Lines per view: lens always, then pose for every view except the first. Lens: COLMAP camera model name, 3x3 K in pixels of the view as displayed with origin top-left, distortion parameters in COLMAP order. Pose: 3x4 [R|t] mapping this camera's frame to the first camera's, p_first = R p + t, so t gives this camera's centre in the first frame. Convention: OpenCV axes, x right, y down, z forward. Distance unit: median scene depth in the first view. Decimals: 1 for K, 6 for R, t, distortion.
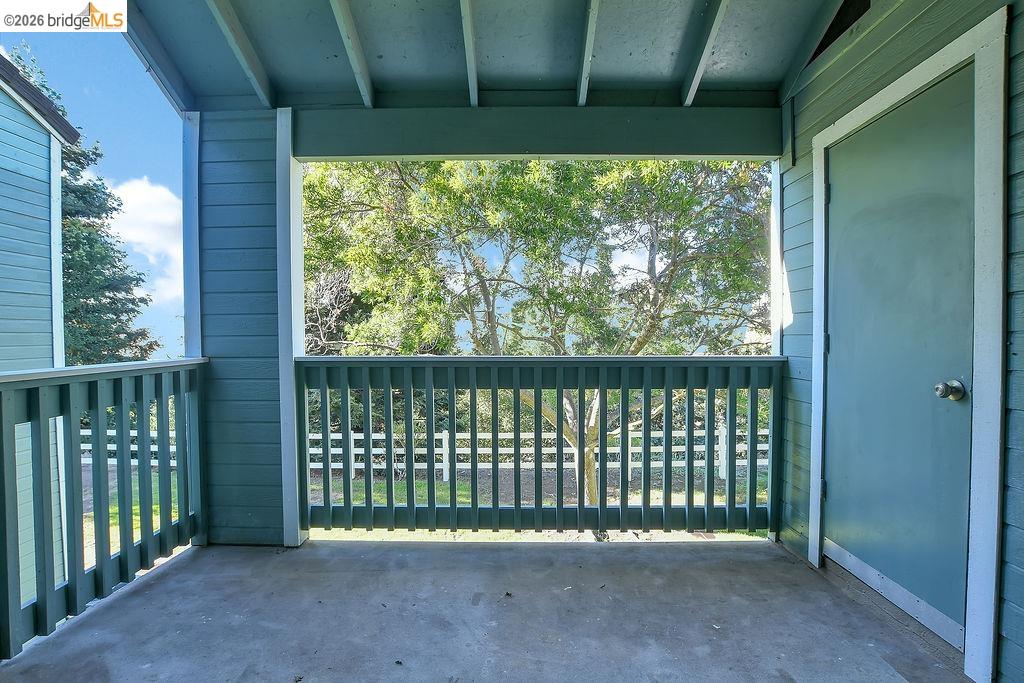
lens RADIAL K [[467.5, 0, 511.4], [0, 467.5, 347.0], [0, 0, 1]] dist [-0.022451, -0.000140]
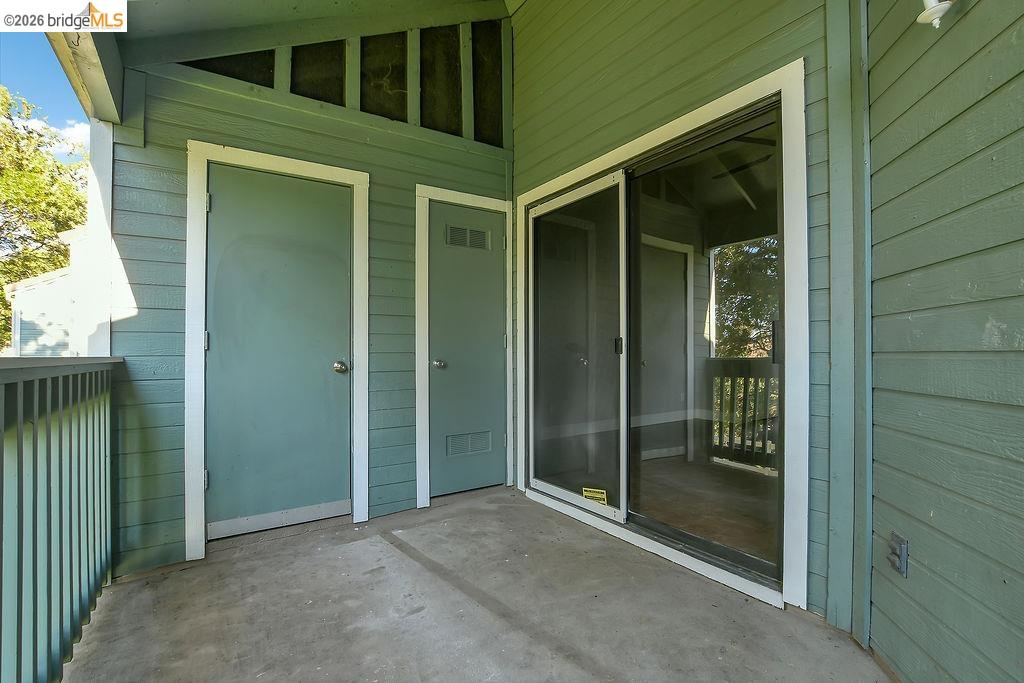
lens RADIAL K [[467.5, 0, 511.4], [0, 467.5, 347.0], [0, 0, 1]] dist [-0.022451, -0.000140]
pose [[-0.561090, 0.007316, 0.827722, -0.599252], [0.022235, 0.999733, 0.006236, 0.014377], [-0.827456, 0.021904, -0.561103, 1.013009]]
